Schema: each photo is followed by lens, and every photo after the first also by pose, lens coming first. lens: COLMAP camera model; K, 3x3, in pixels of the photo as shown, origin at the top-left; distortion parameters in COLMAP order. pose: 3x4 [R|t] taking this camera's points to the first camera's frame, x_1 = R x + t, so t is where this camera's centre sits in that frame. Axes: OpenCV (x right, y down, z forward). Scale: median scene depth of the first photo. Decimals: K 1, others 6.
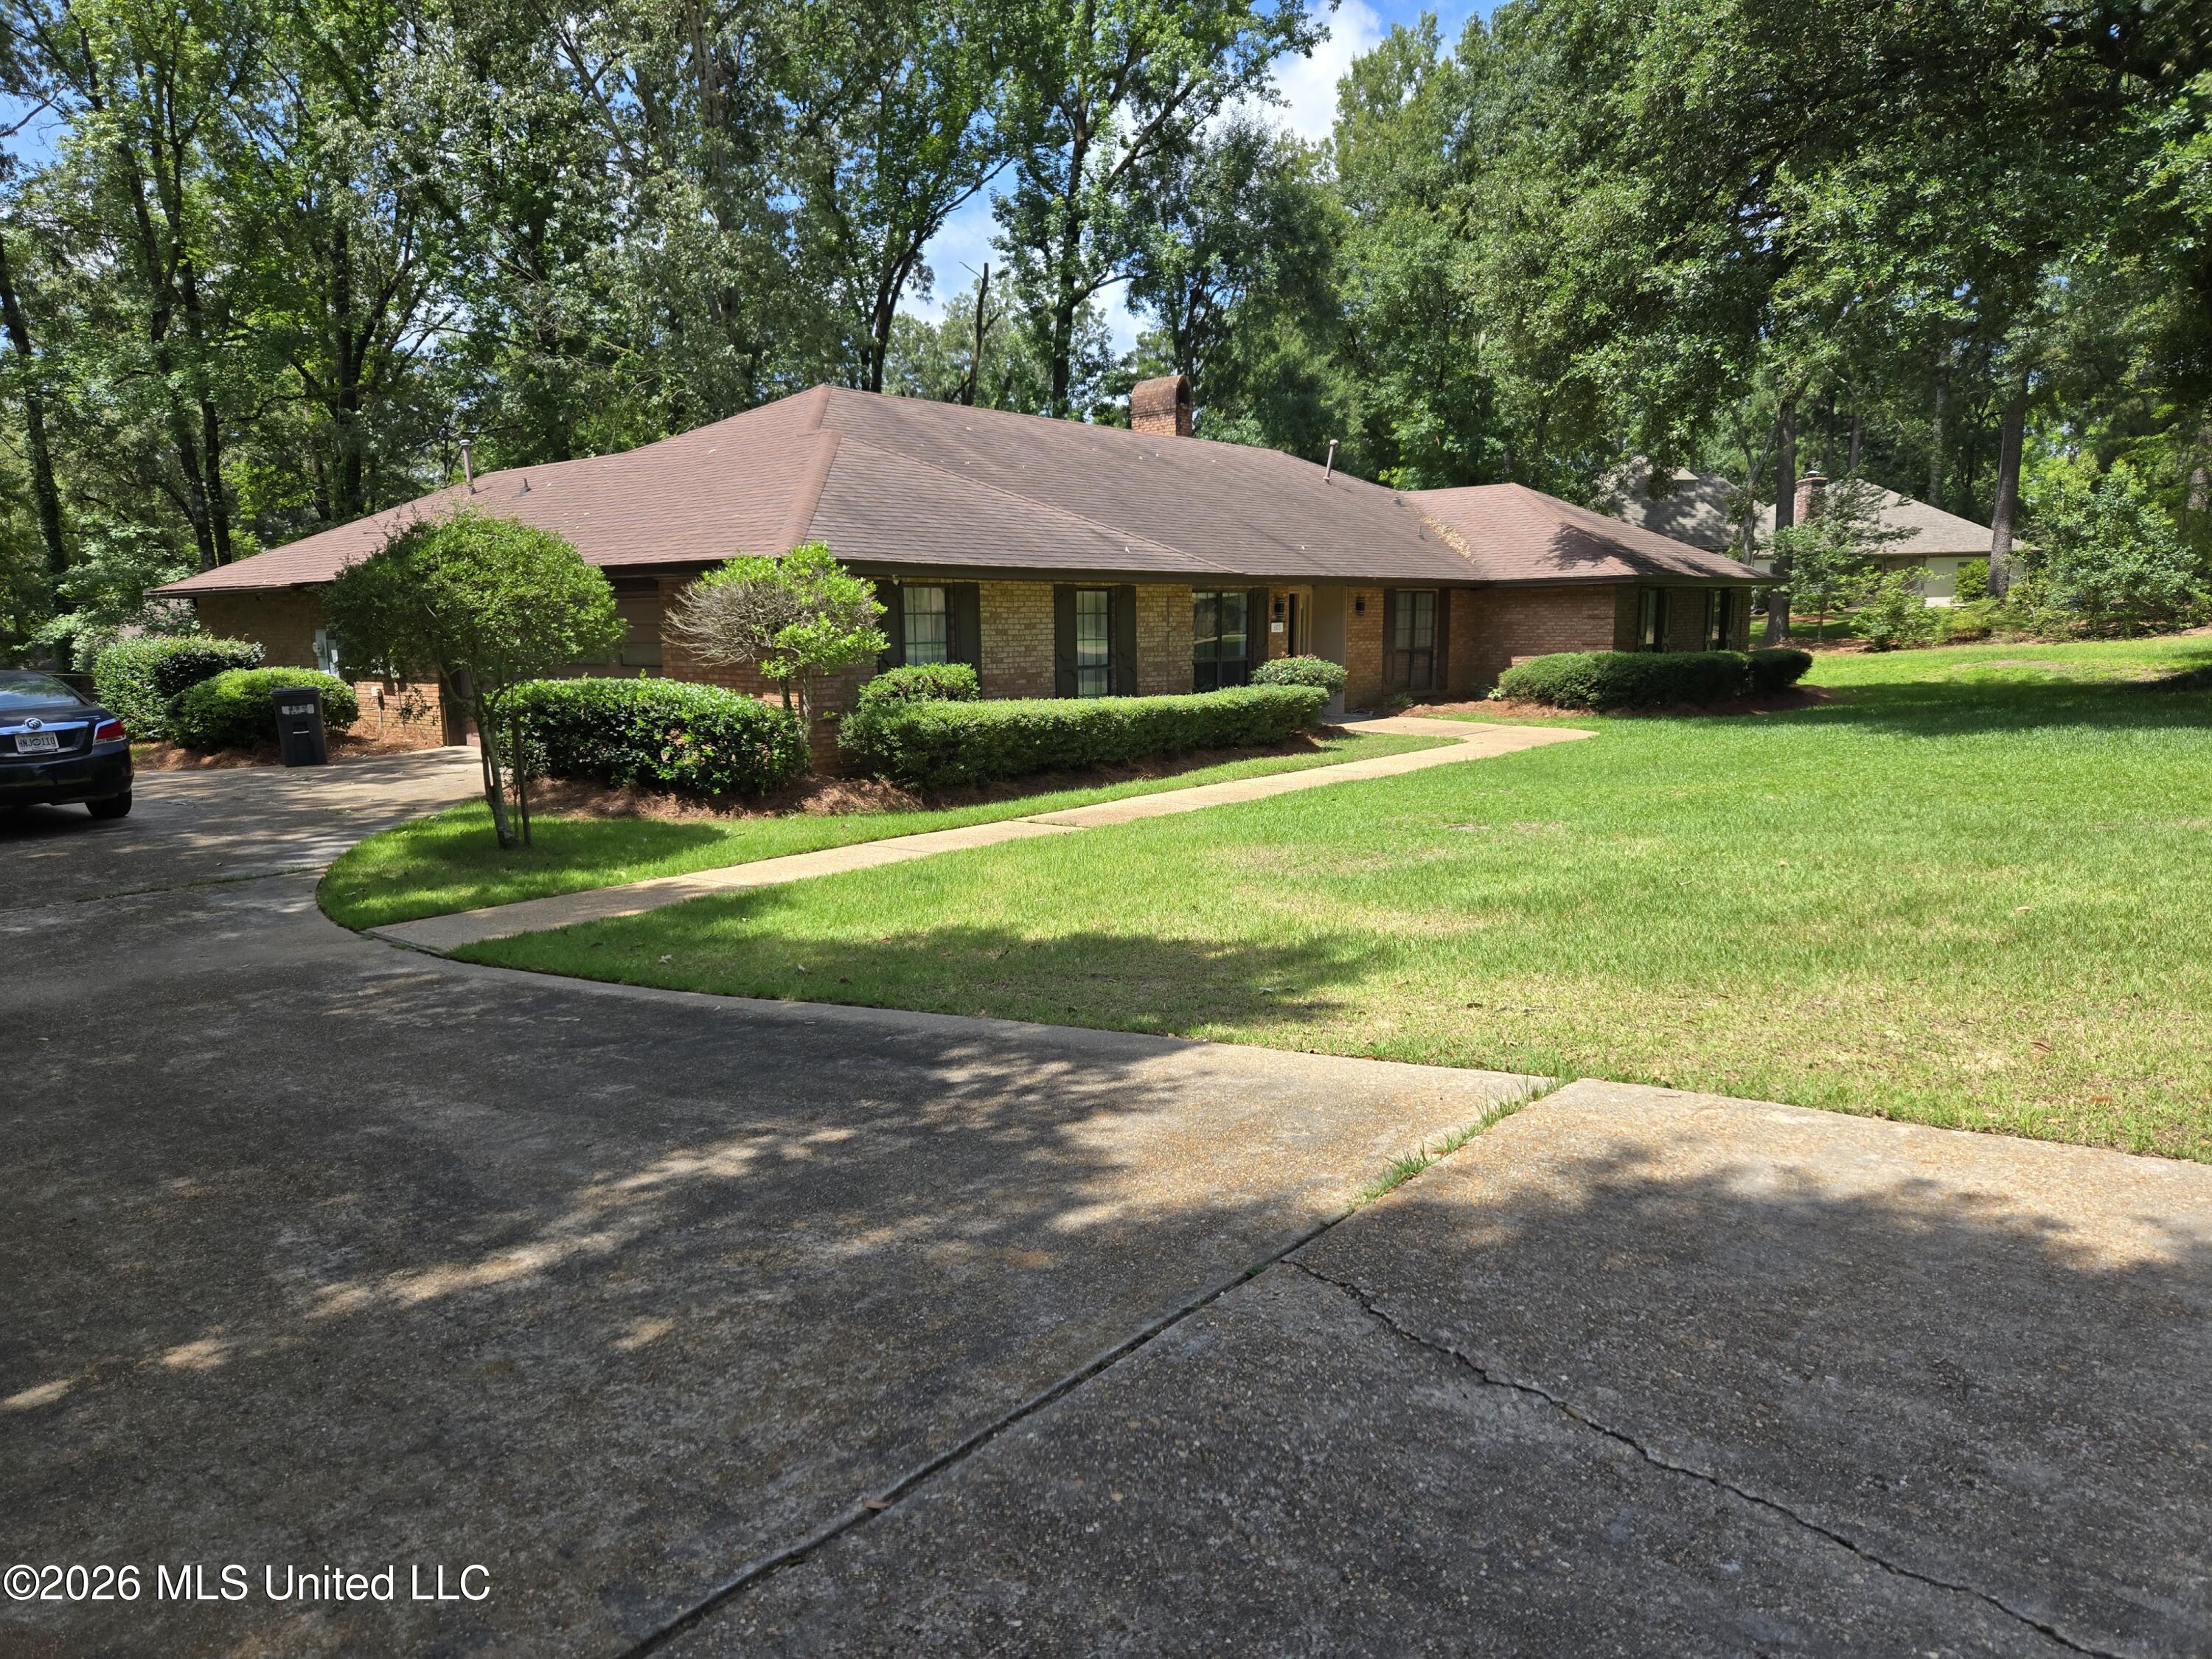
lens RADIAL K [[1476.3, 0, 1088.7], [0, 1476.3, 823.8], [0, 0, 1]] dist [0.058229, -0.043606]
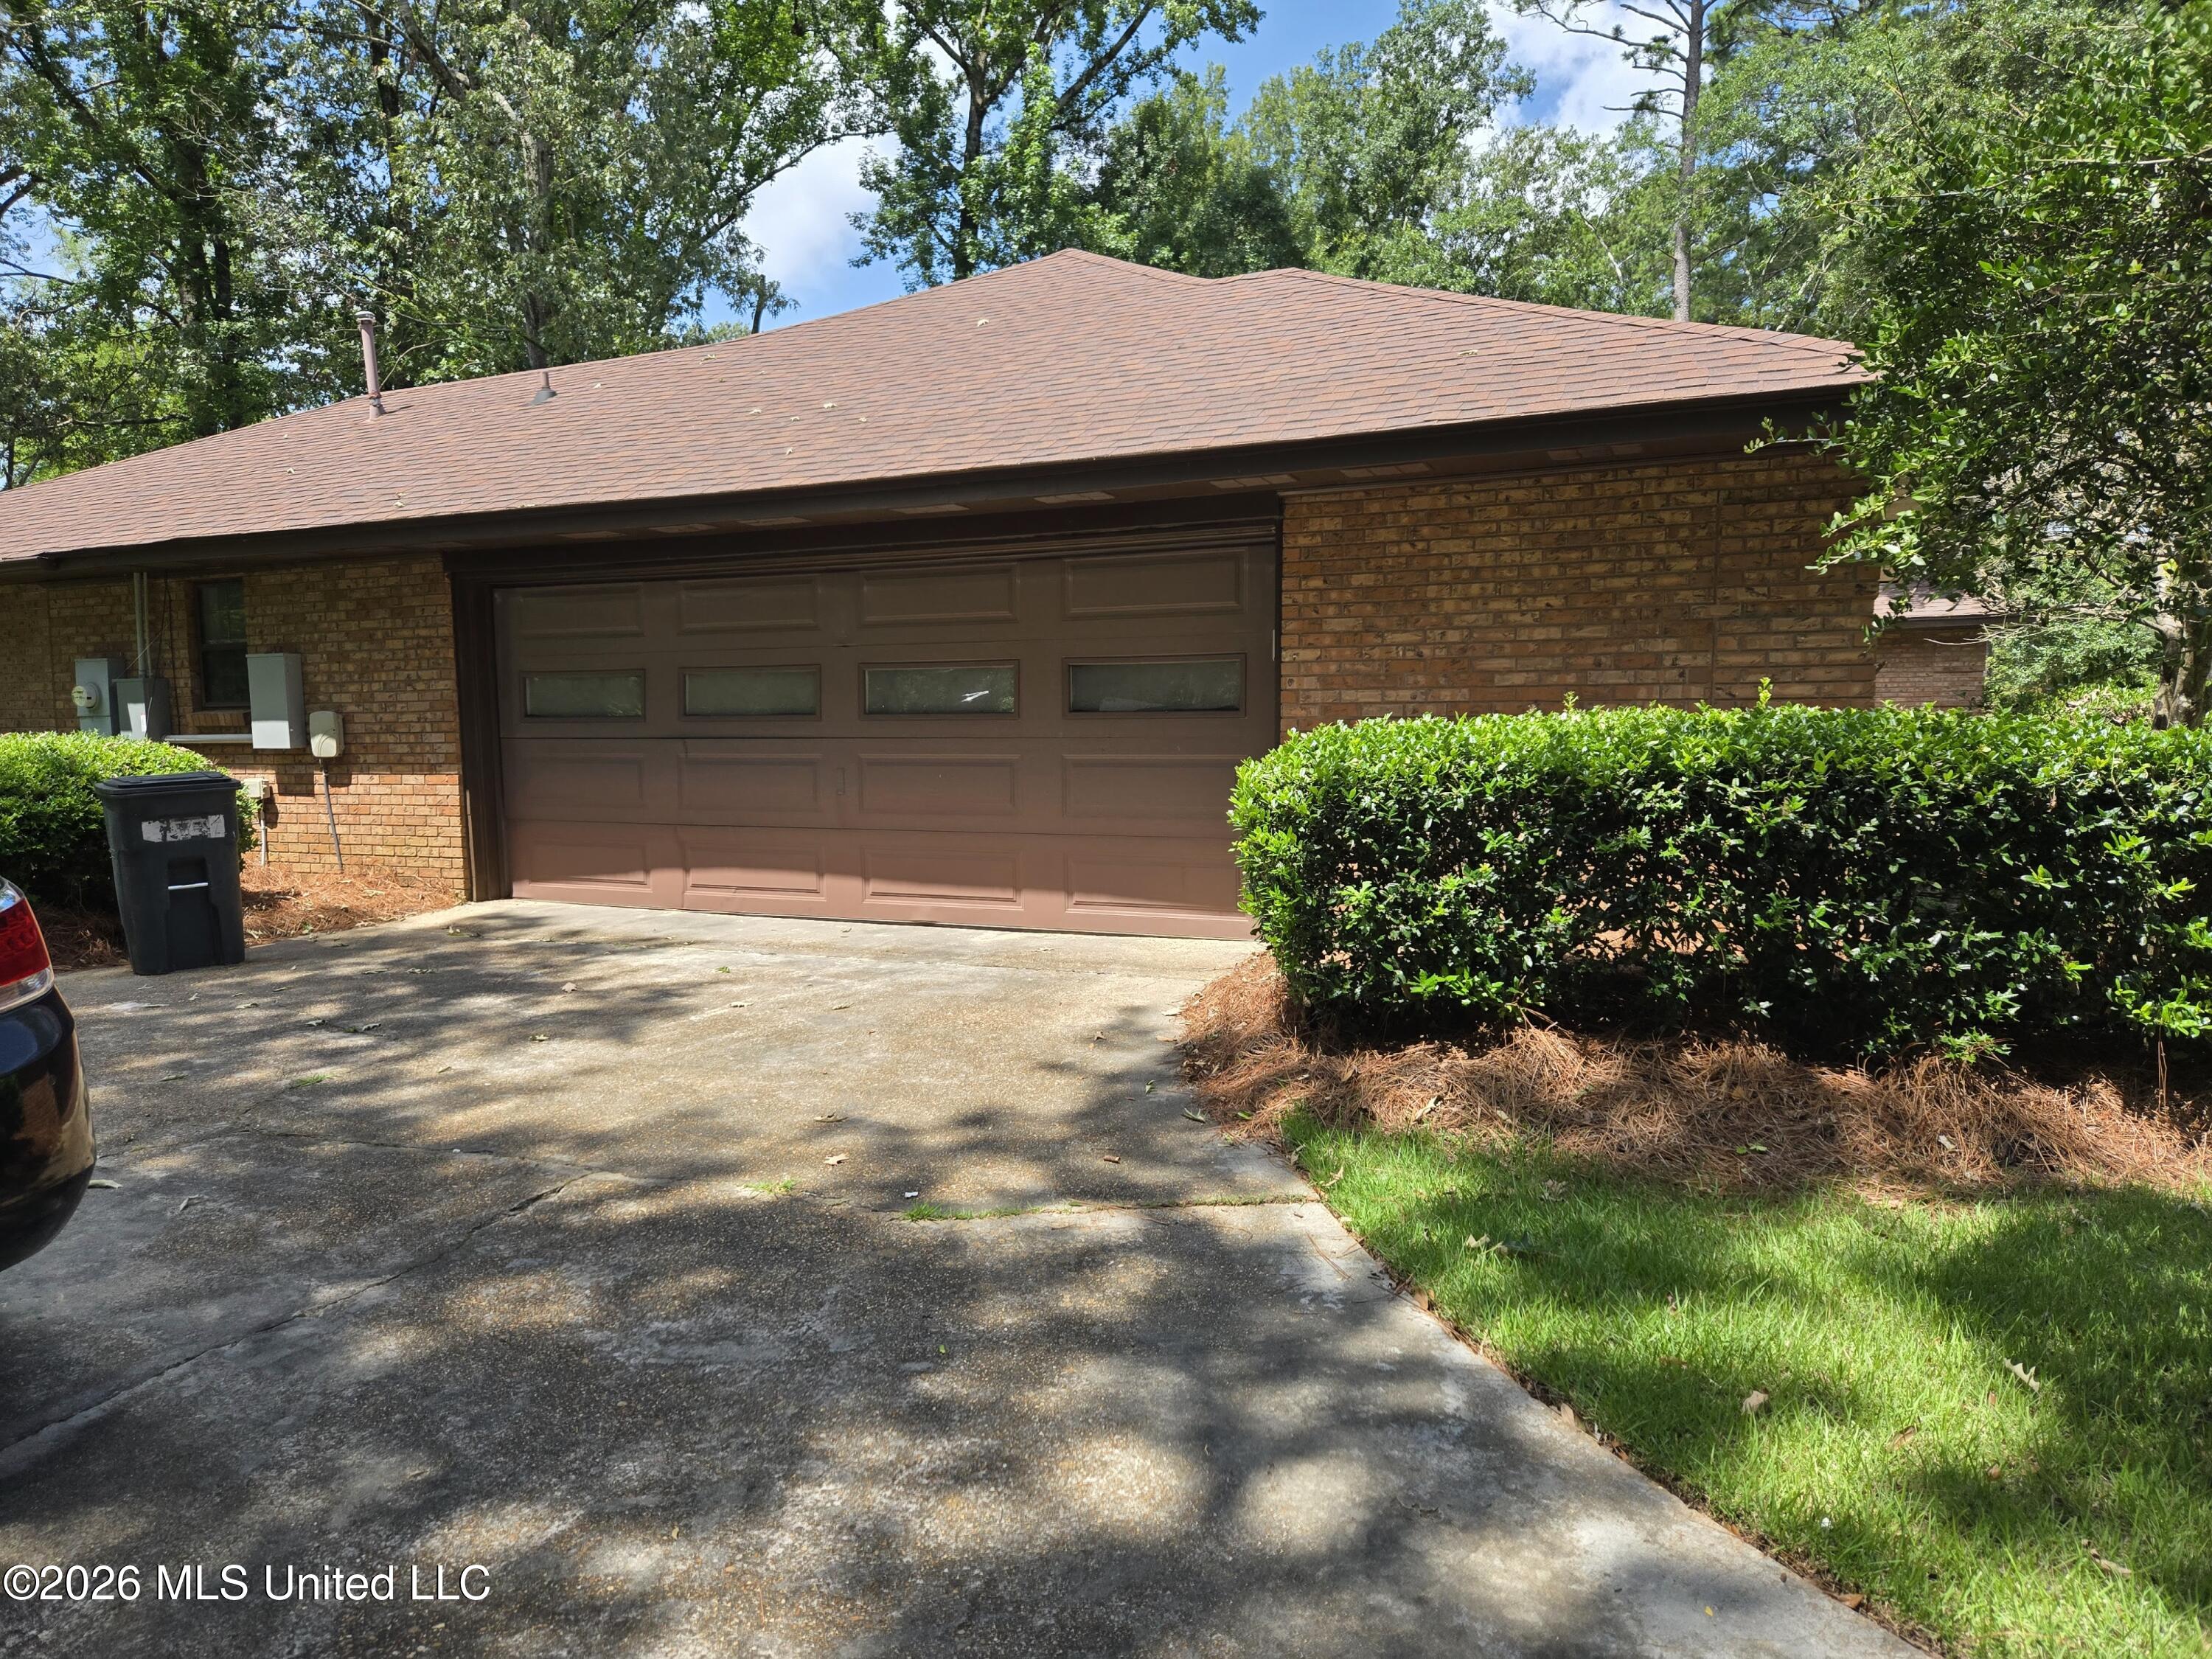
lens RADIAL K [[1476.3, 0, 1088.7], [0, 1476.3, 823.8], [0, 0, 1]] dist [0.058229, -0.043606]
pose [[0.961077, -0.021744, 0.275425, -0.369355], [0.040447, 0.997231, -0.062408, -0.039560], [-0.273305, 0.071119, 0.959295, 0.505989]]
